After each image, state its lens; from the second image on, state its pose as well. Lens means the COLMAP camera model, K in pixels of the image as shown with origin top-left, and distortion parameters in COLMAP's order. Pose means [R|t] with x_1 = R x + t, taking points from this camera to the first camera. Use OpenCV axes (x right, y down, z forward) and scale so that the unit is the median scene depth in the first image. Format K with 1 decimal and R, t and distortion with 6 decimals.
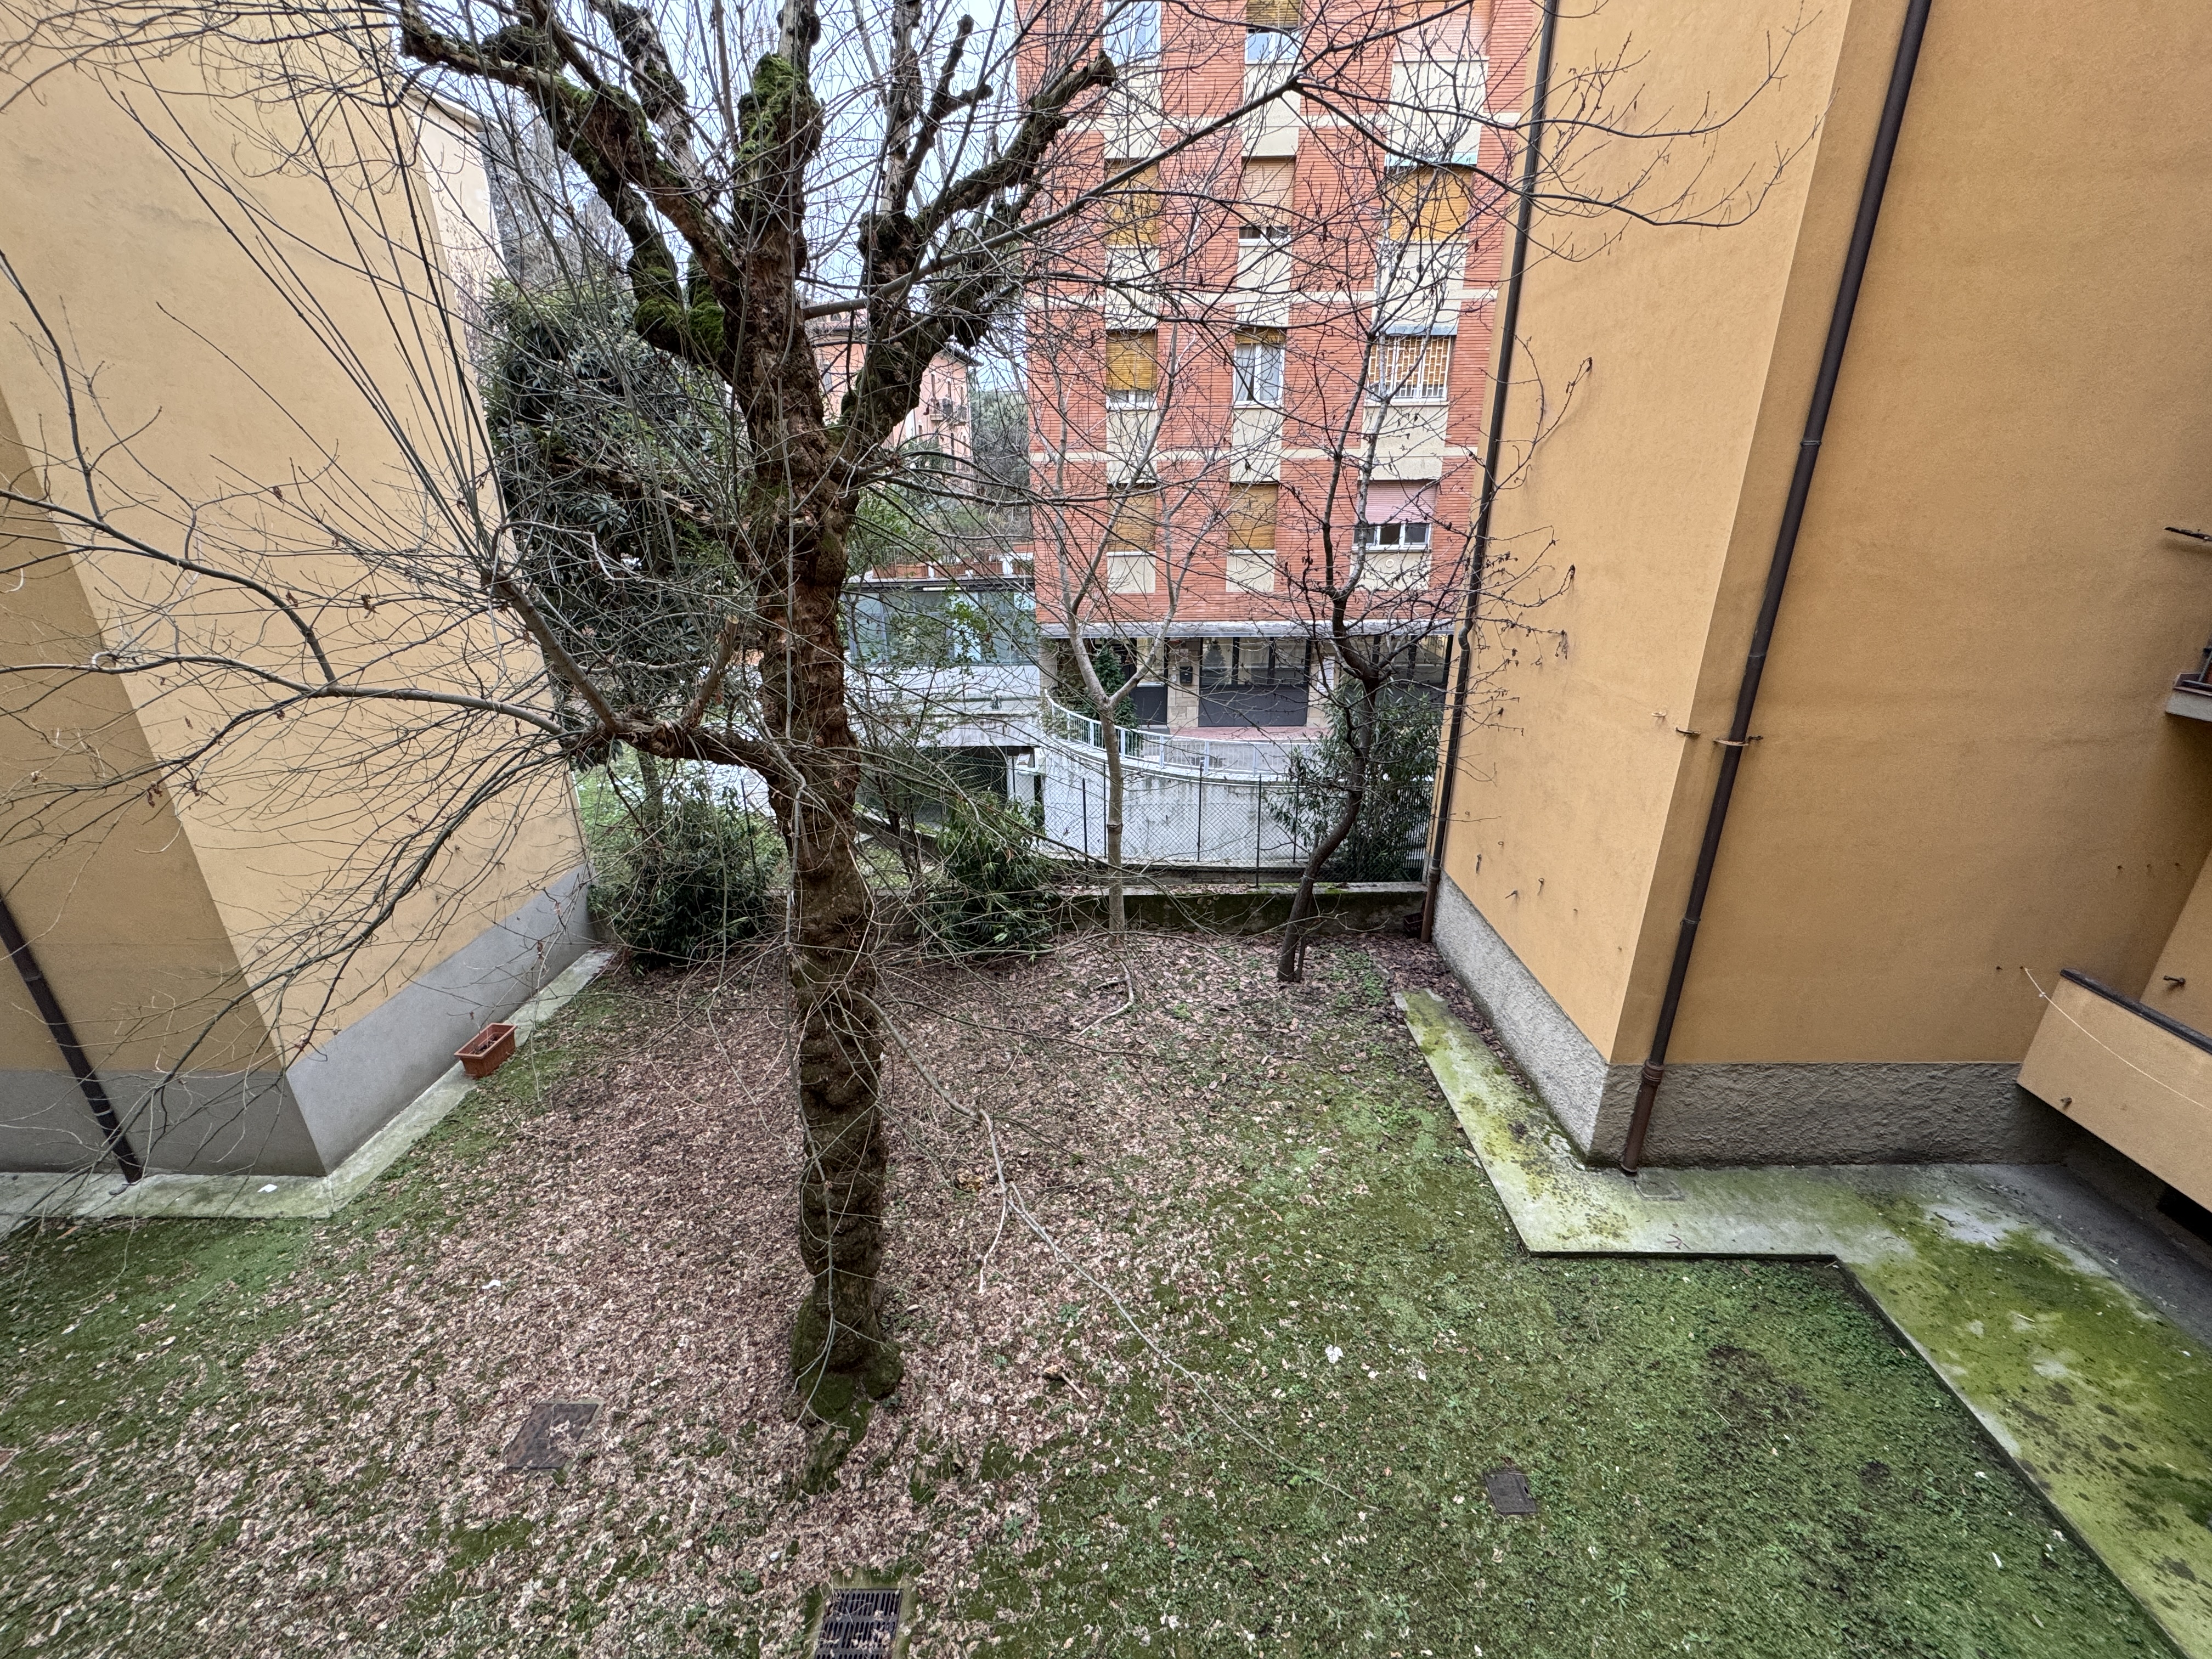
lens RADIAL K [[877.5, 0, 1106.6], [0, 877.5, 827.2], [0, 0, 1]] dist [-0.001404, -0.000001]
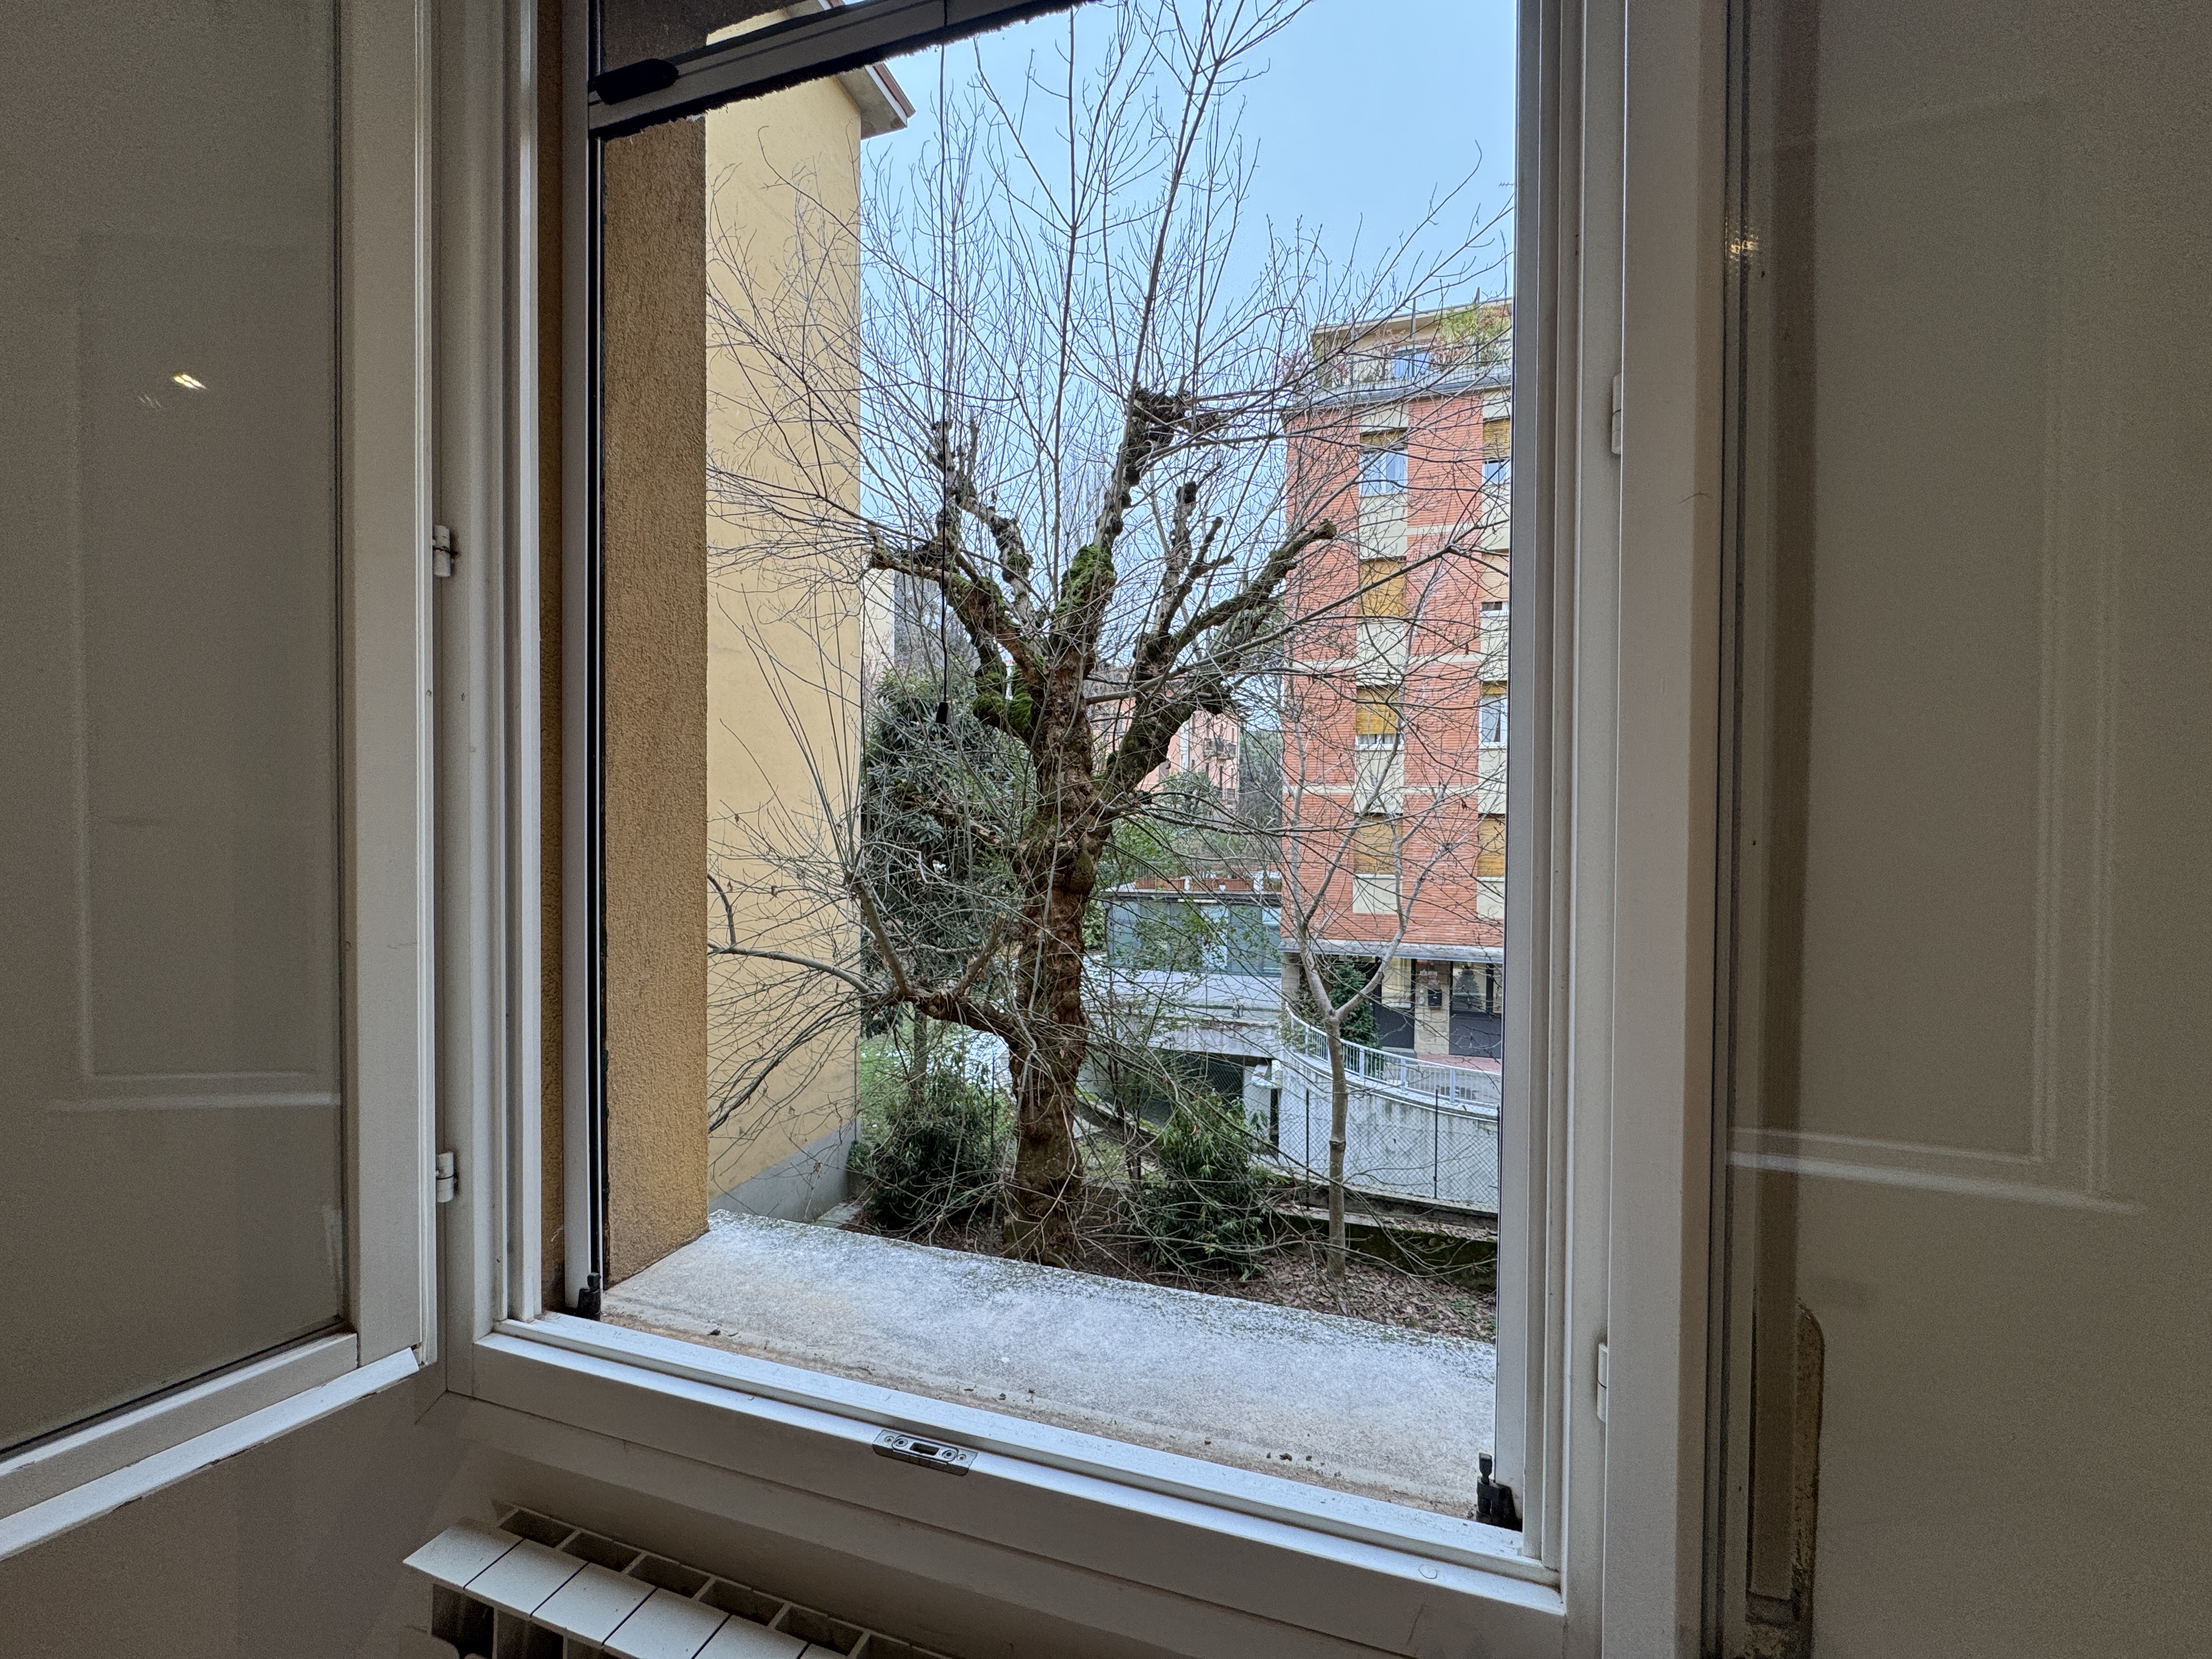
lens RADIAL K [[877.5, 0, 1106.6], [0, 877.5, 827.2], [0, 0, 1]] dist [-0.001404, -0.000001]
pose [[0.957645, 0.021917, -0.287115, 0.065292], [-0.119335, 0.937649, -0.326455, 0.033336], [0.262058, 0.346891, 0.900551, -0.125082]]
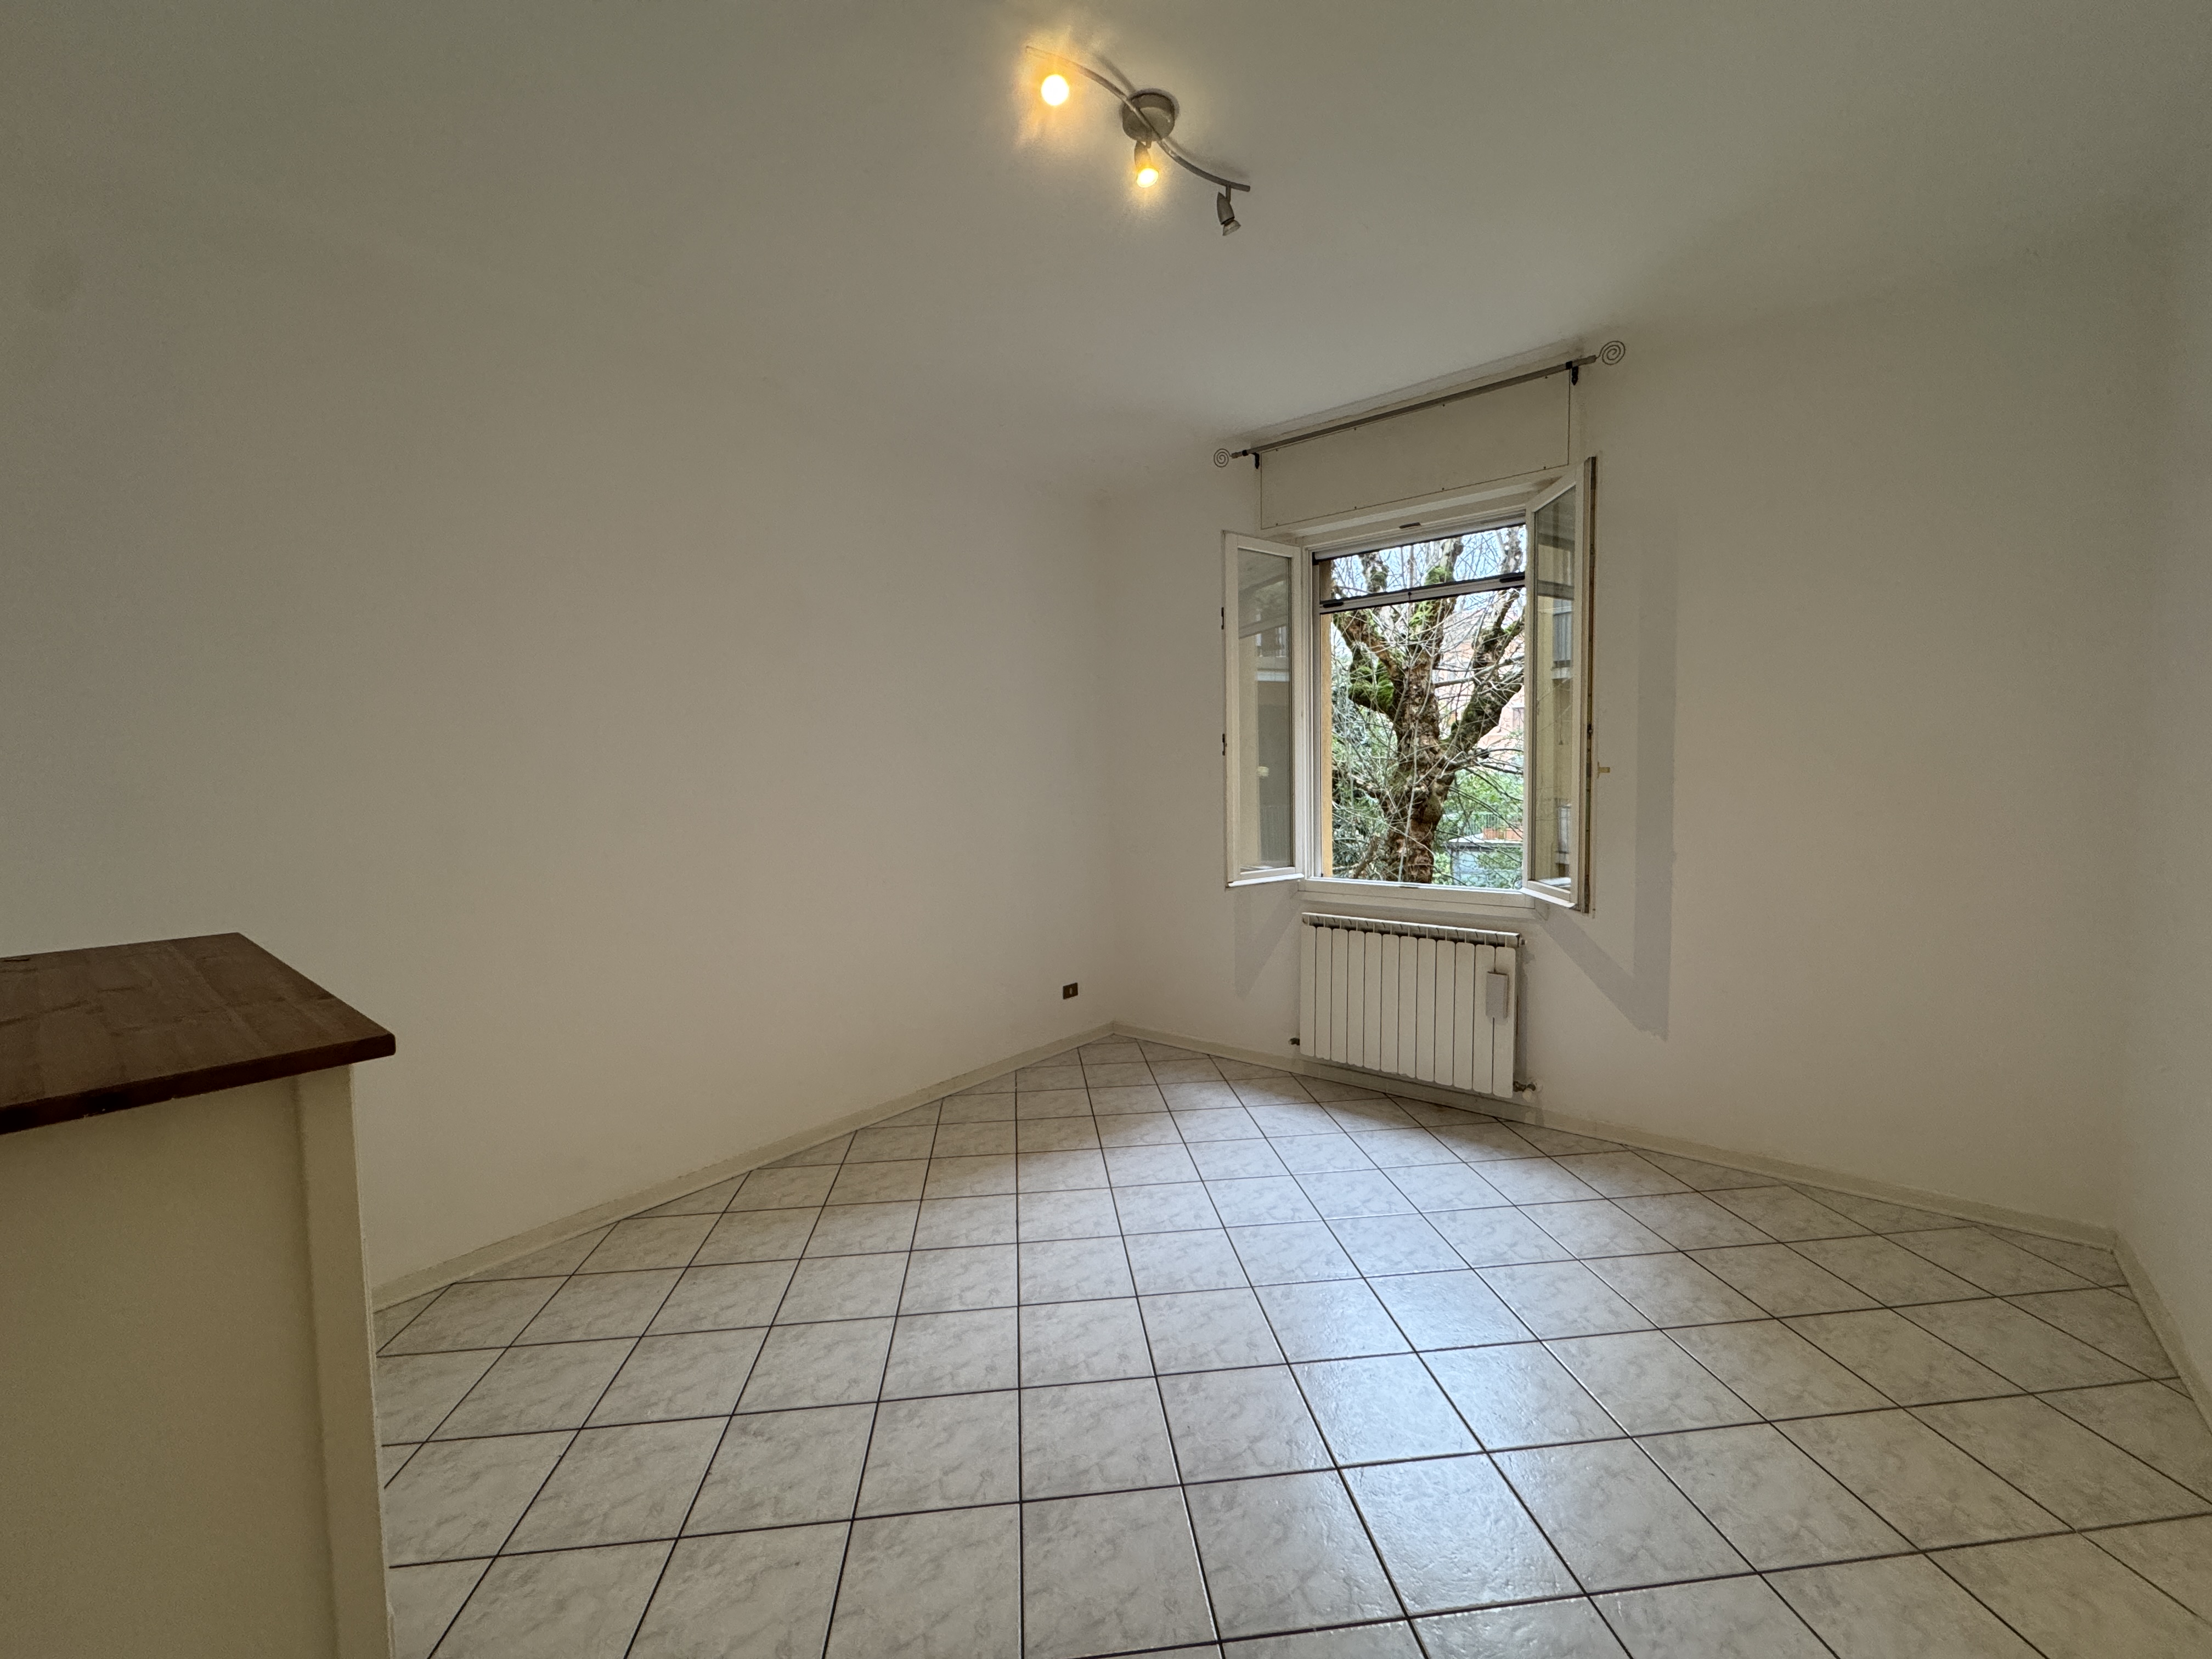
lens RADIAL K [[877.5, 0, 1106.6], [0, 877.5, 827.2], [0, 0, 1]] dist [-0.001404, -0.000001]
pose [[0.785883, 0.036252, -0.617312, 0.221619], [-0.213233, 0.952939, -0.215499, 0.212329], [0.580448, 0.300988, 0.756628, -0.602394]]
